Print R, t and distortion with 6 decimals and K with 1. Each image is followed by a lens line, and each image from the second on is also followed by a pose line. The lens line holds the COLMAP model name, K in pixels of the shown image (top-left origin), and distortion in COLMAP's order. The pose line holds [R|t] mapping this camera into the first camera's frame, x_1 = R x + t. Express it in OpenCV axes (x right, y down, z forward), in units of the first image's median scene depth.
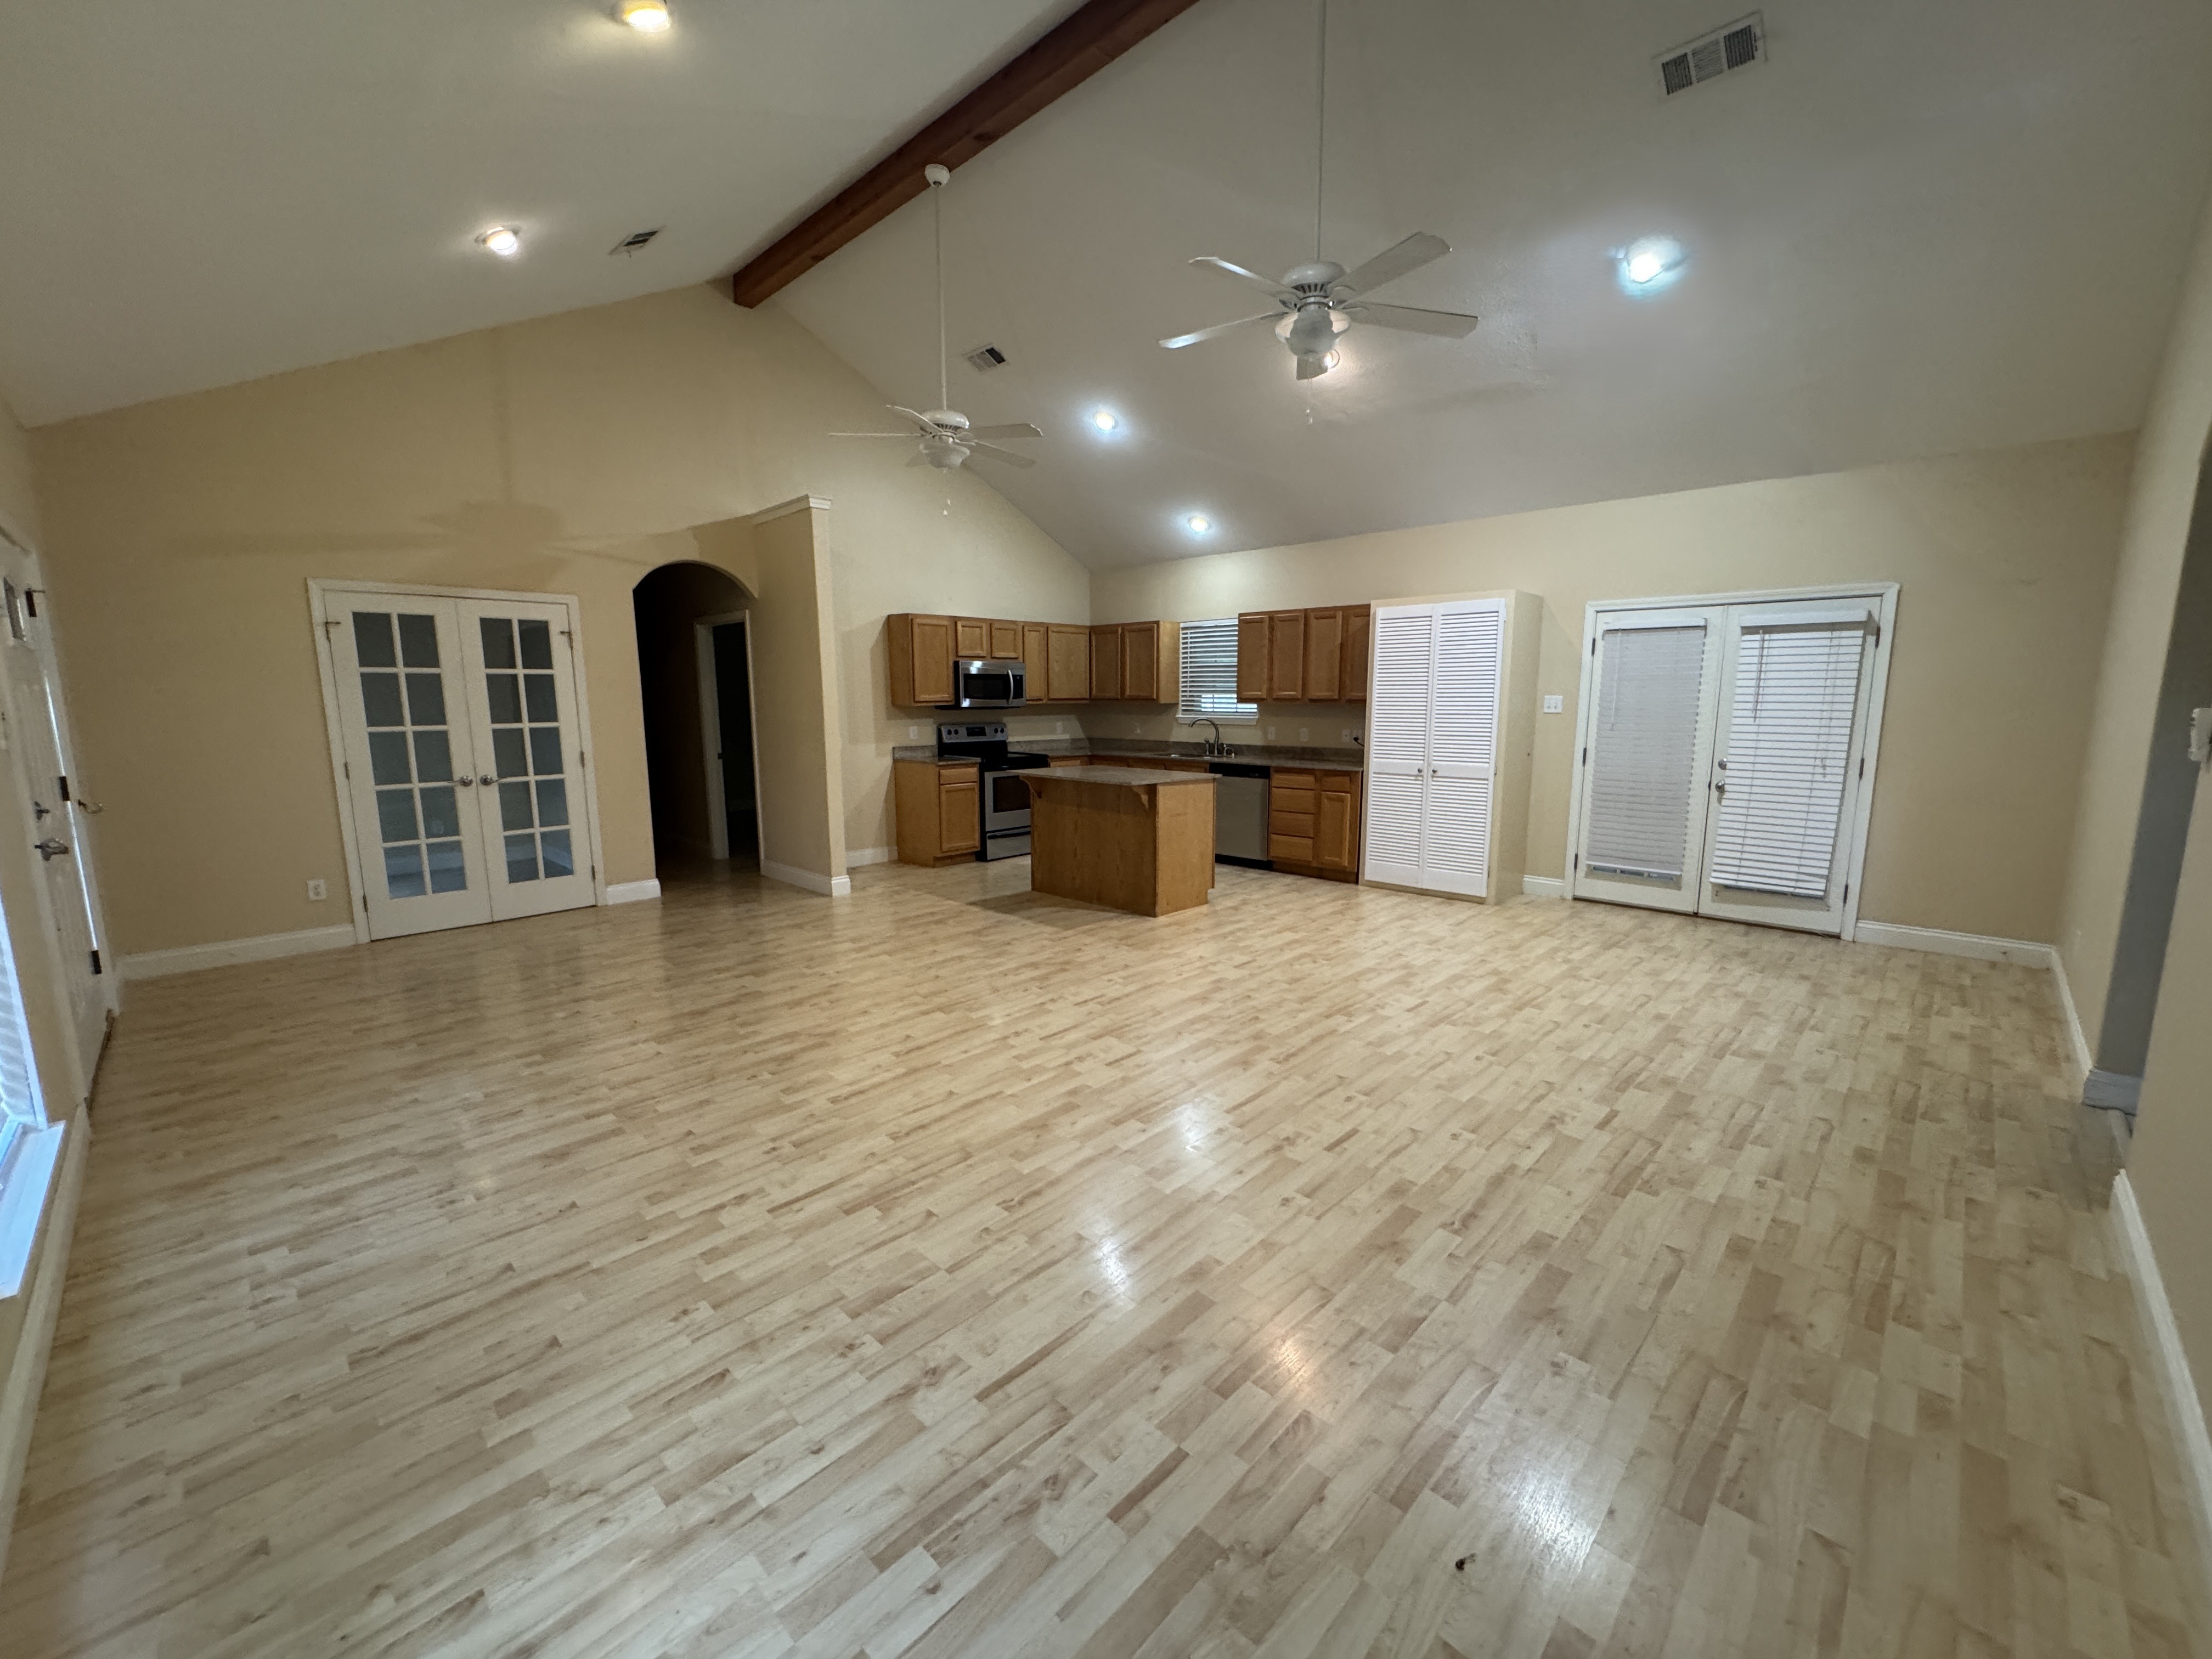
lens RADIAL K [[883.0, 0, 1095.3], [0, 883.0, 811.7], [0, 0, 1]] dist [-0.013405, -0.000457]
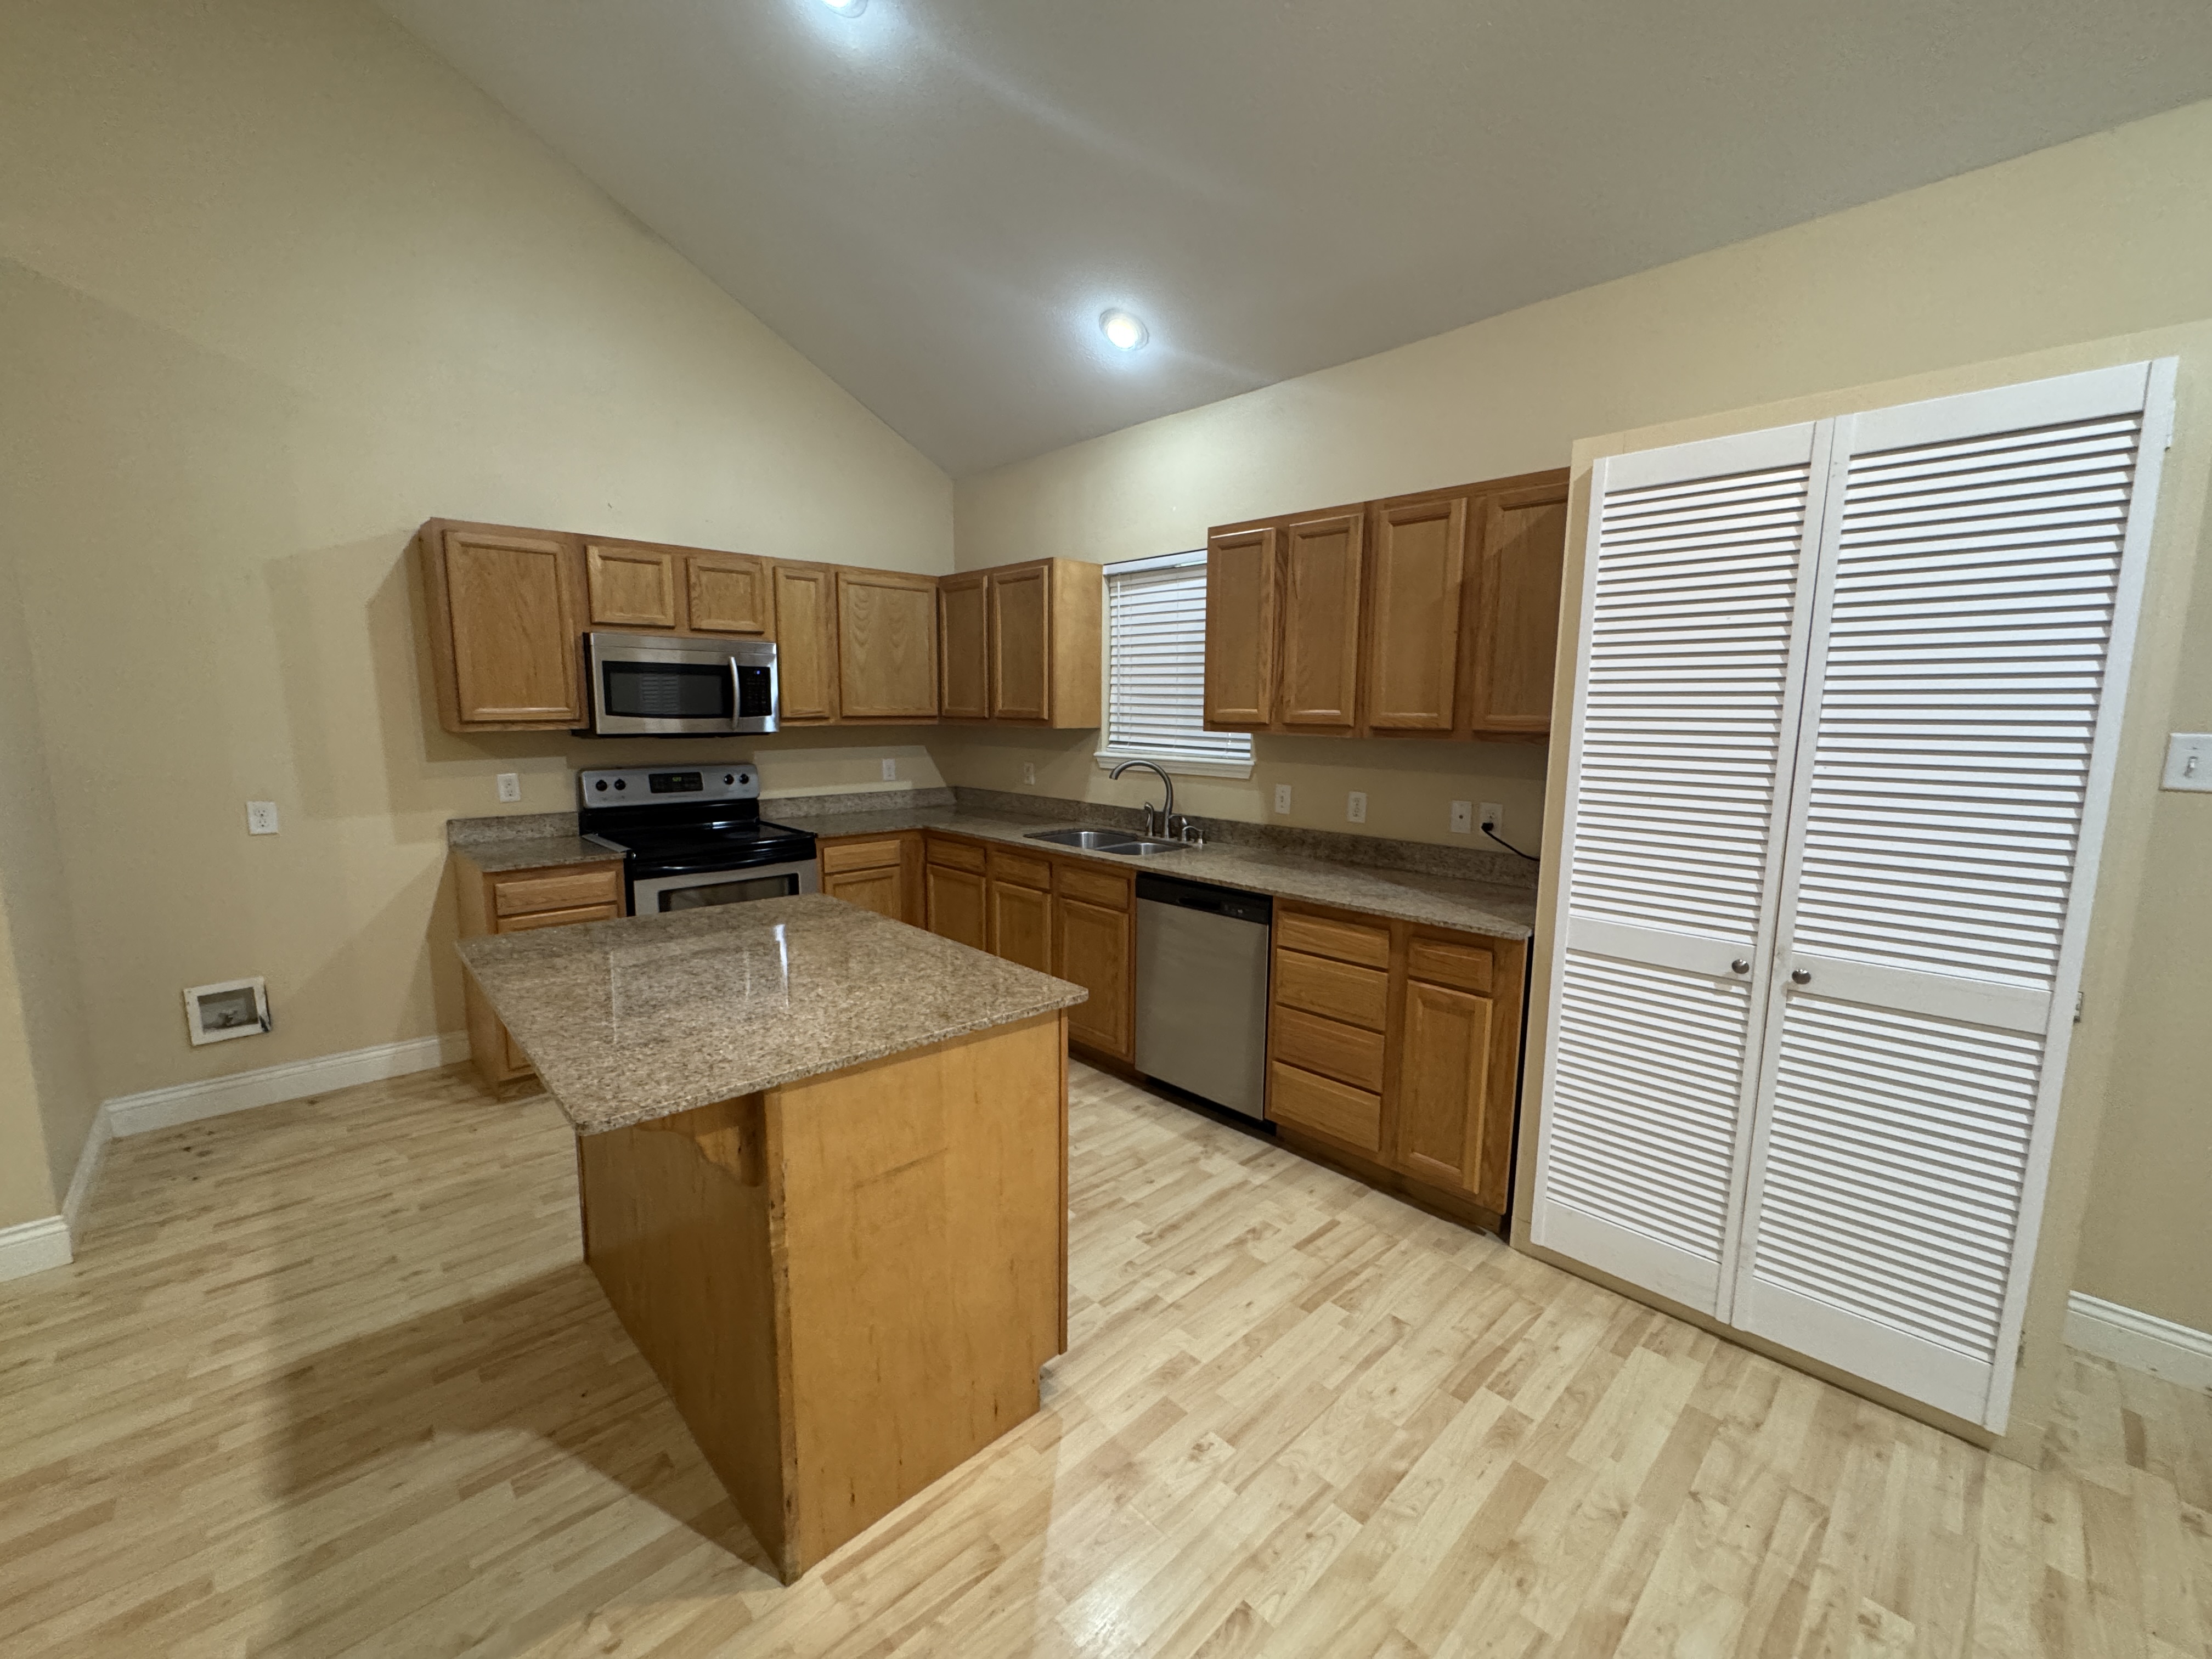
lens RADIAL K [[883.0, 0, 1095.6], [0, 883.0, 829.0], [0, 0, 1]] dist [-0.013405, -0.000457]
pose [[0.999608, 0.015235, -0.023474, 0.117003], [-0.015107, 0.999870, 0.005593, -0.075961], [0.023556, -0.005236, 0.999709, 0.552709]]
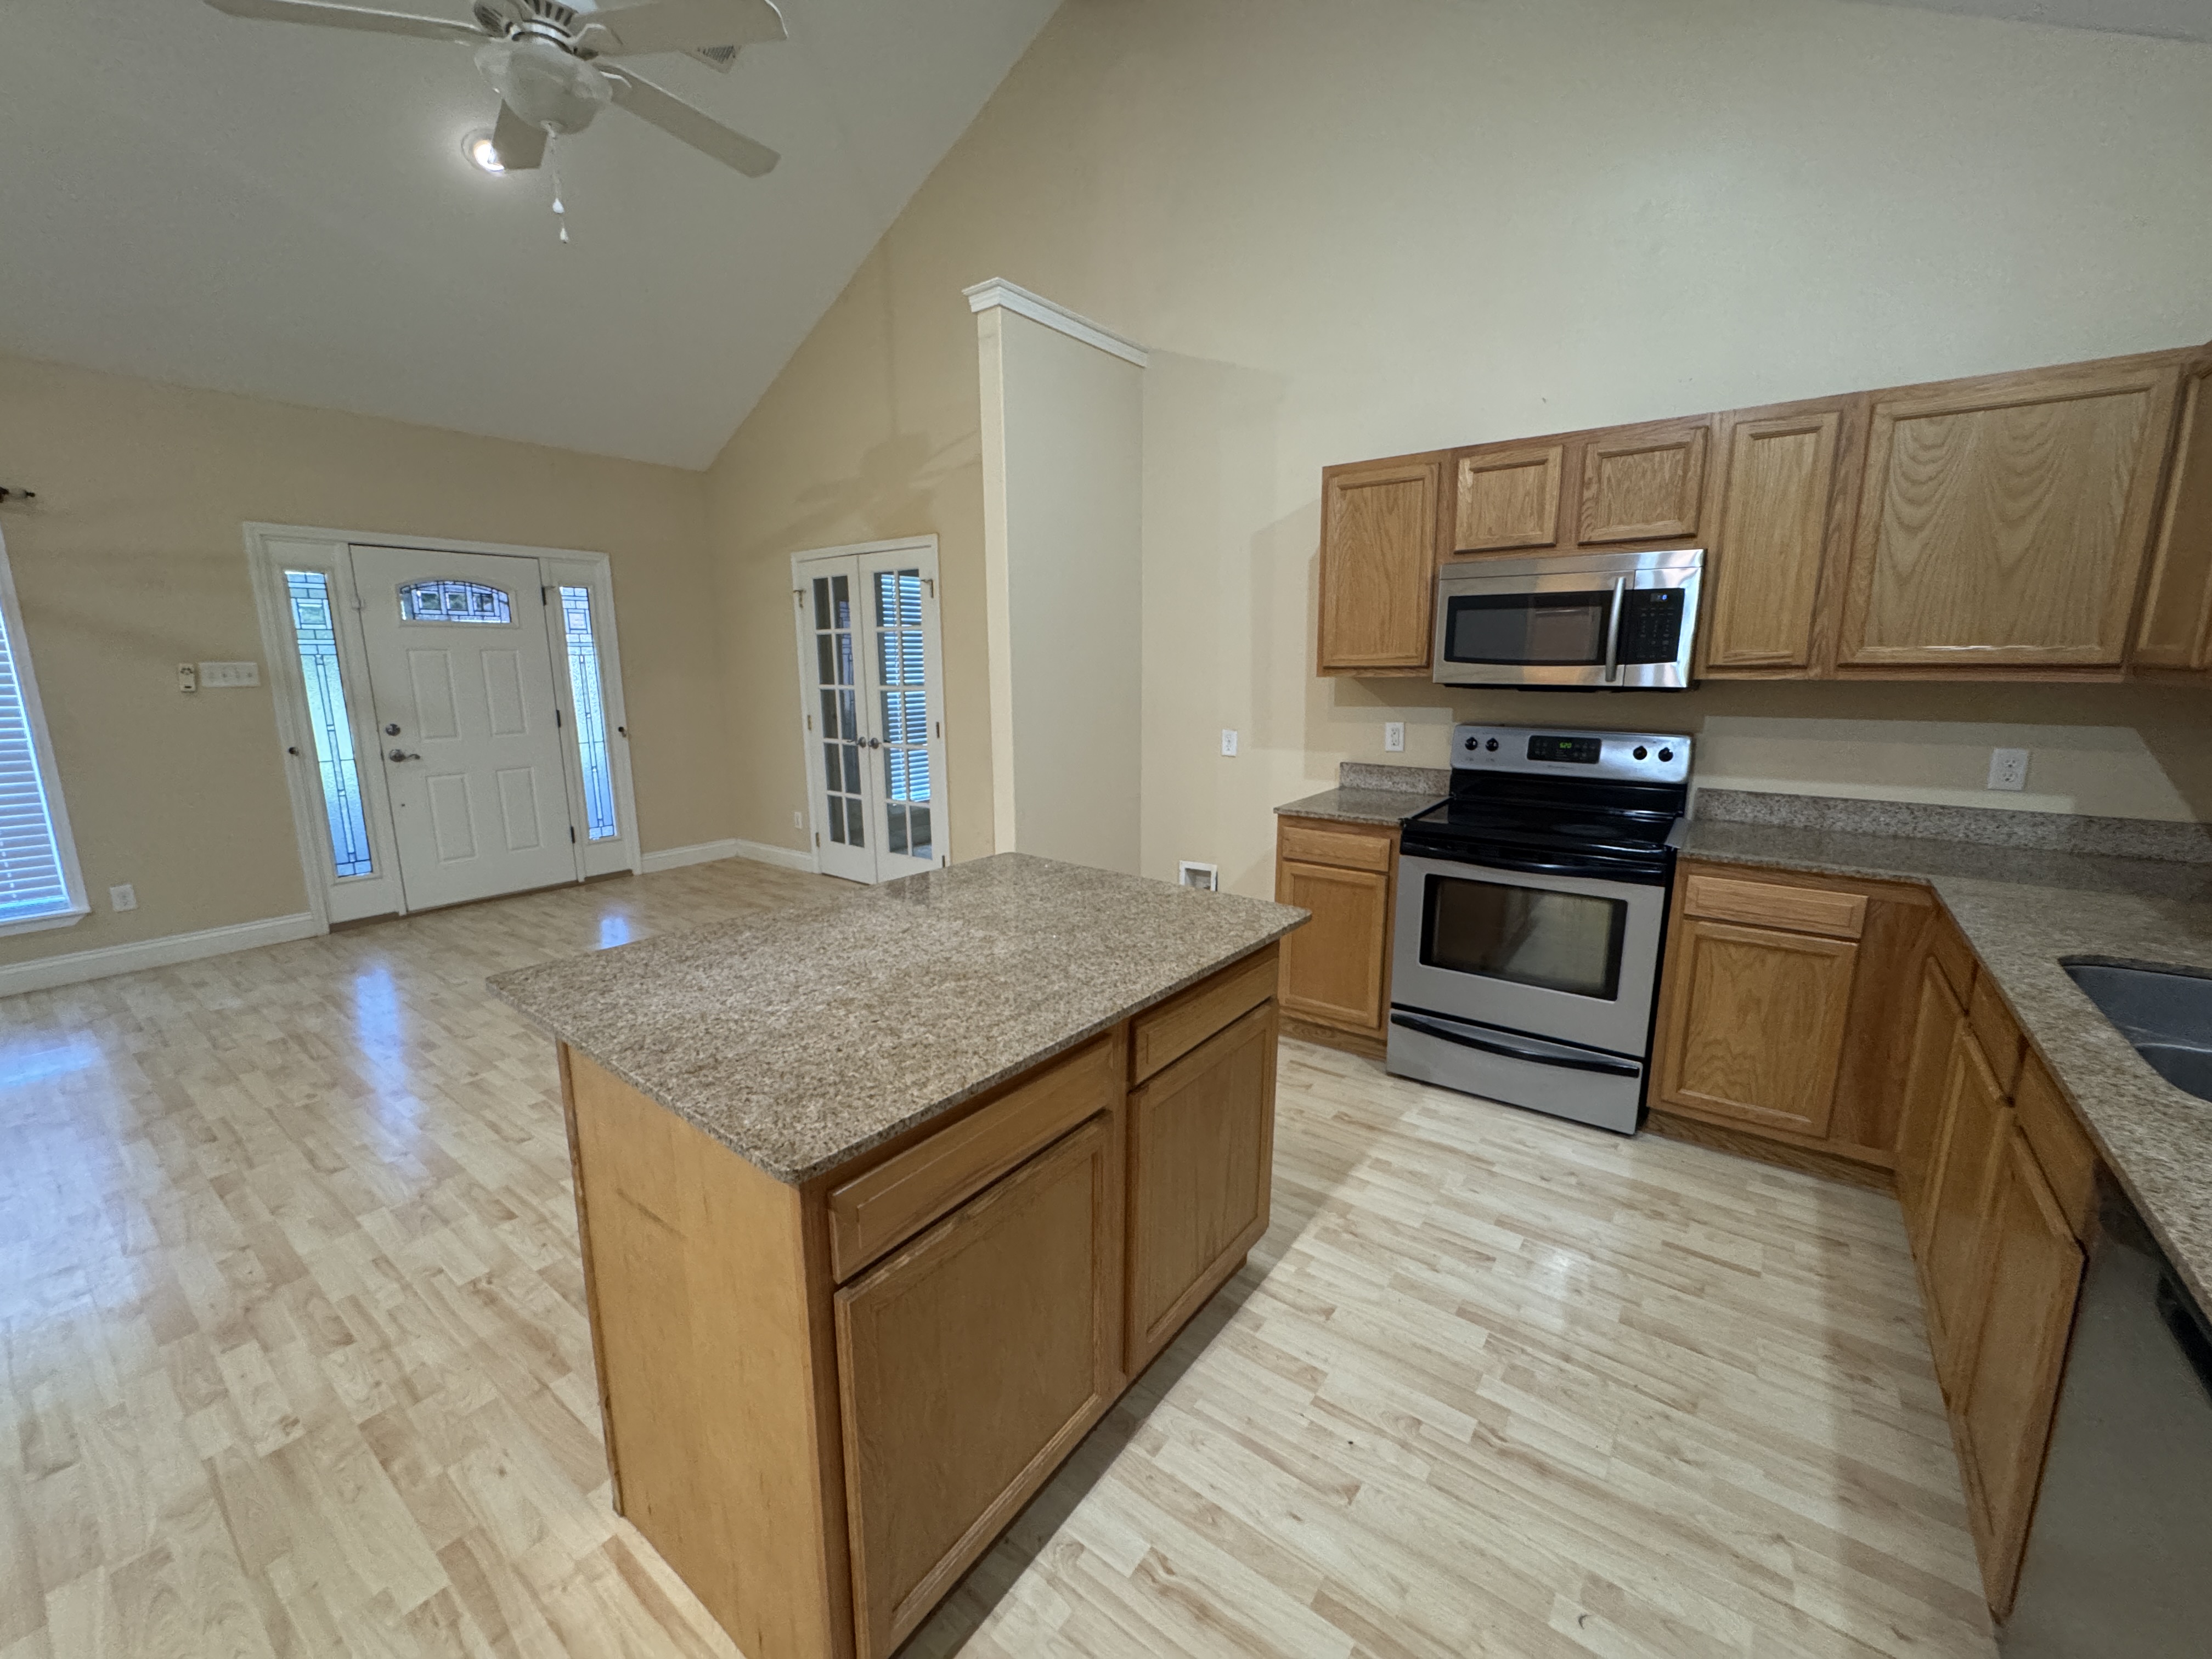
lens RADIAL K [[883.0, 0, 1125.2], [0, 883.0, 828.9], [0, 0, 1]] dist [-0.013405, -0.000457]
pose [[0.148503, 0.188831, -0.970716, 0.225401], [-0.127134, 0.977100, 0.170623, -0.104480], [0.980706, 0.098073, 0.169109, 0.805299]]
